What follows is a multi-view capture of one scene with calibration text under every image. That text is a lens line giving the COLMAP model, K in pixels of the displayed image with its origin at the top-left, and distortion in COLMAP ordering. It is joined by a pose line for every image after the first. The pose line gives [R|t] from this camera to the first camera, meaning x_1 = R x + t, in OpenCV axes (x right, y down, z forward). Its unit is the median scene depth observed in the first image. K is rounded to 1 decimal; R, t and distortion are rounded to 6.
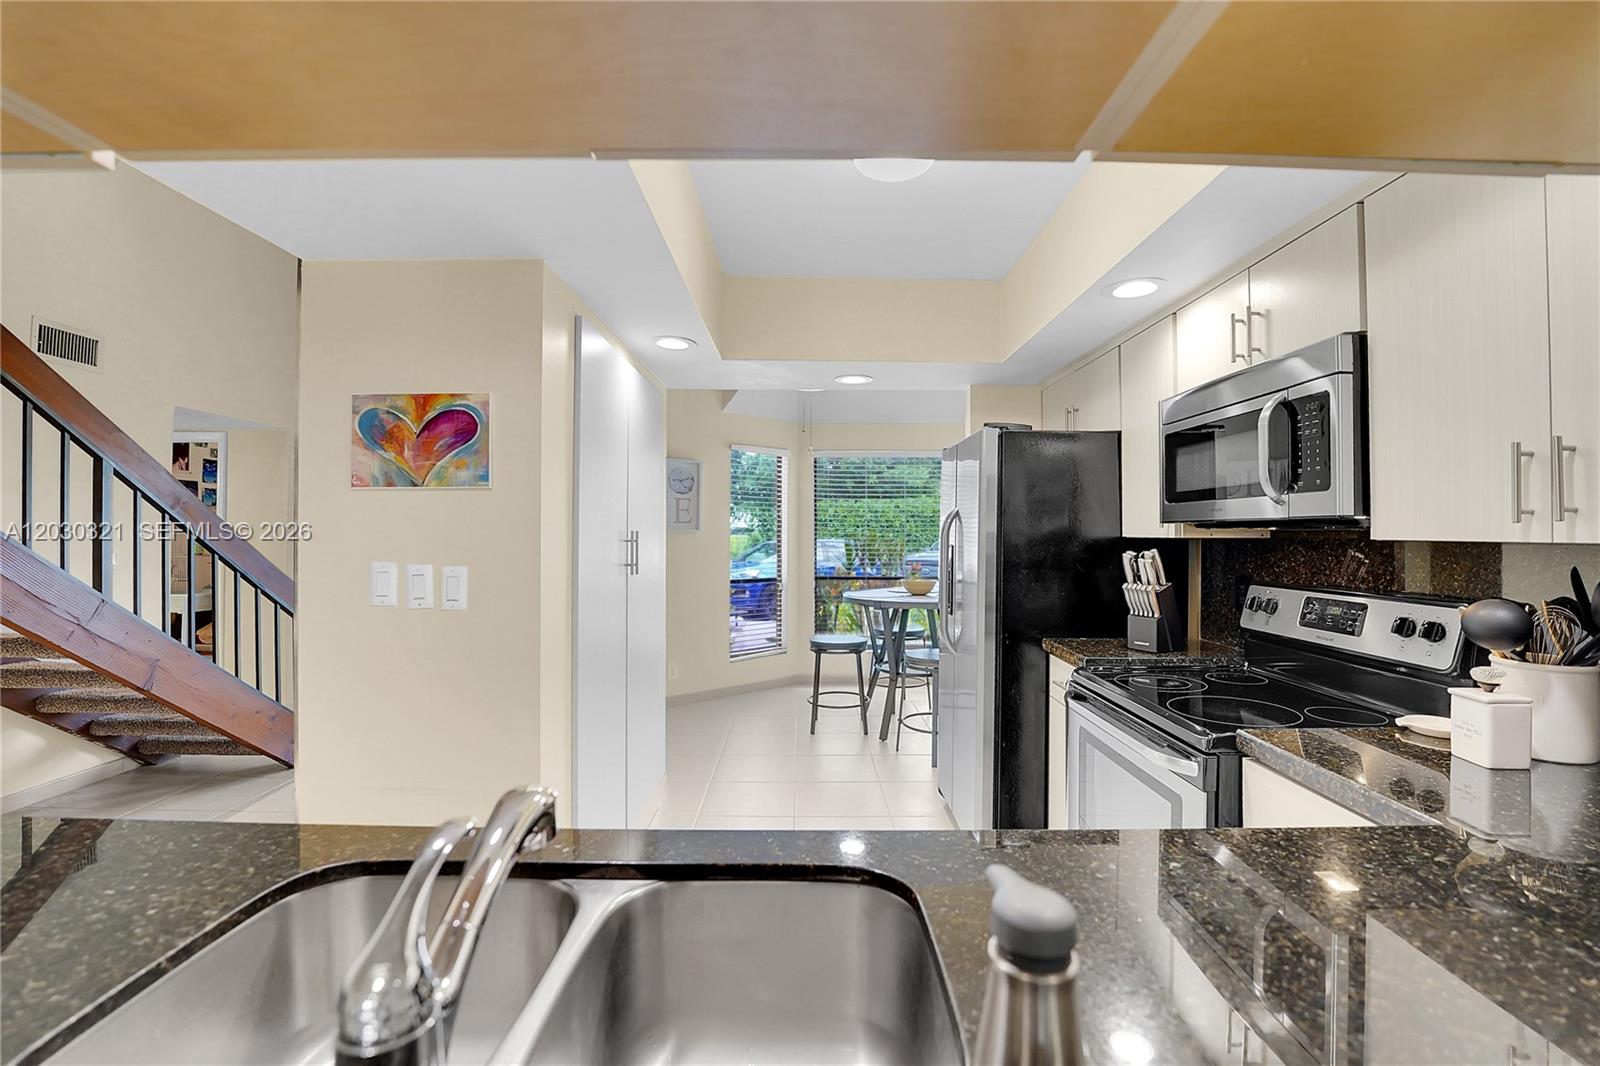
lens RADIAL K [[692.2, 0, 800.0], [0, 692.2, 533.0], [0, 0, 1]] dist [-0.035955, 0.000347]
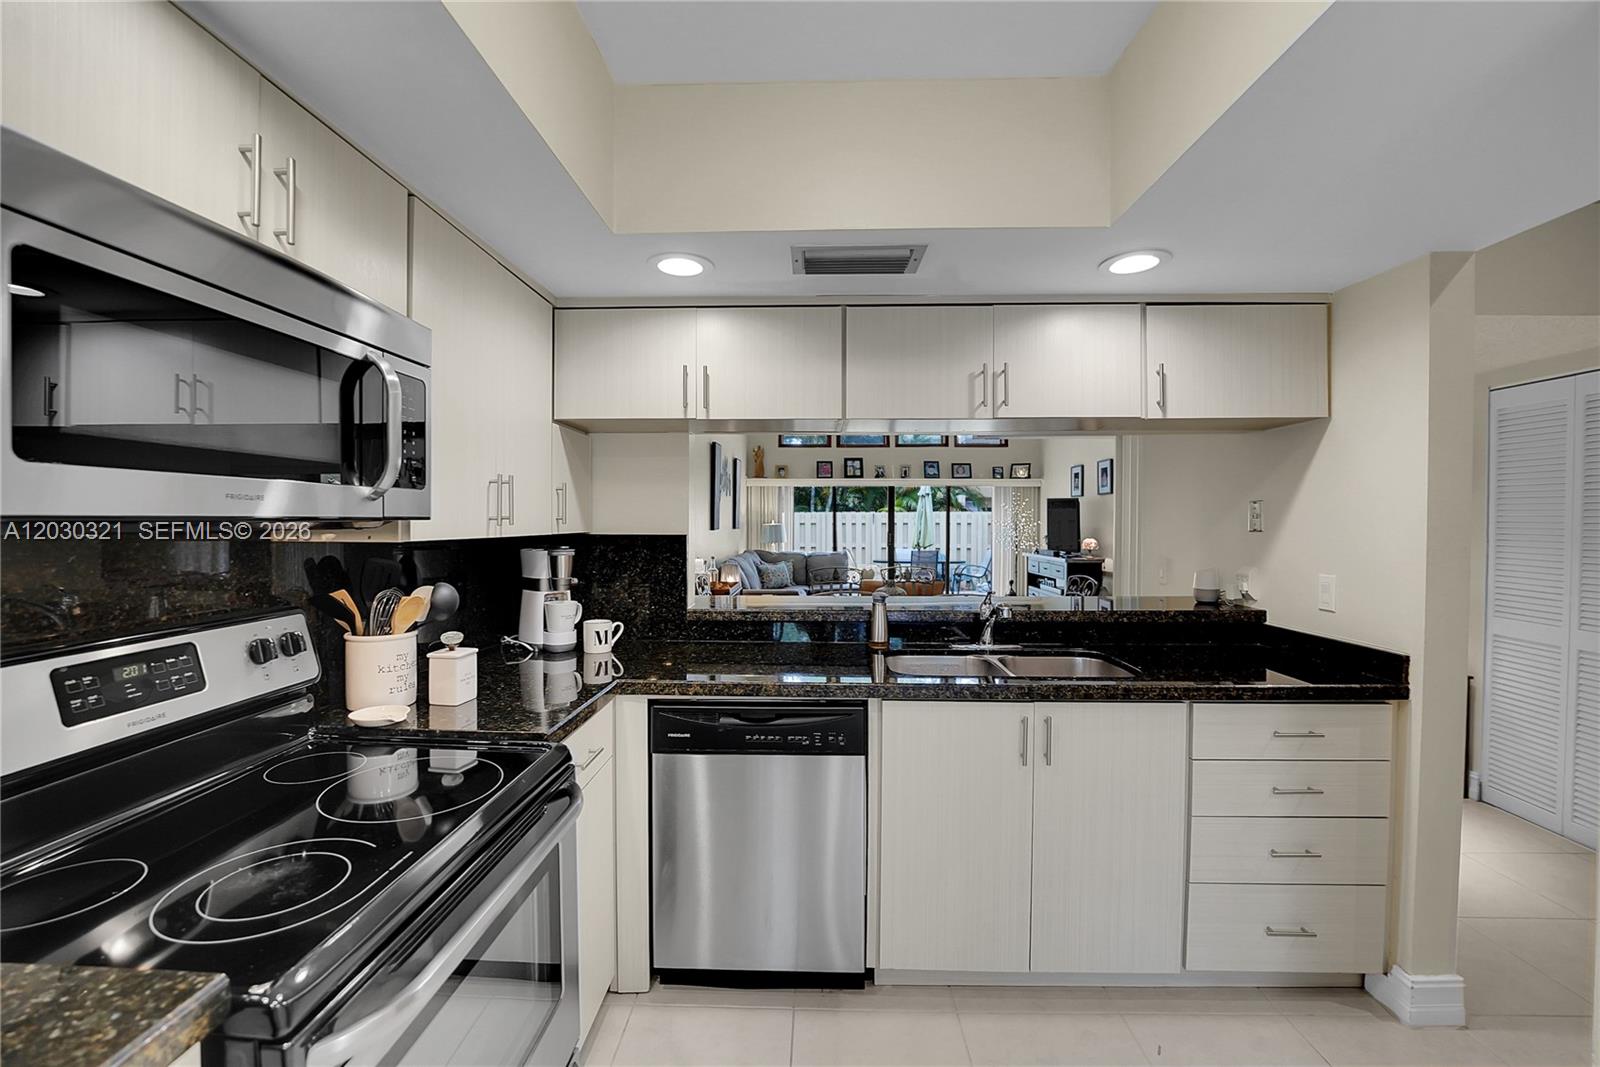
lens RADIAL K [[663.9, 0, 801.5], [0, 663.9, 538.7], [0, 0, 1]] dist [-0.021134, 0.000594]
pose [[-0.999725, -0.005539, 0.022801, 0.179658], [-0.004883, 0.999575, 0.028750, -0.019130], [-0.022950, 0.028630, -0.999327, 1.431968]]
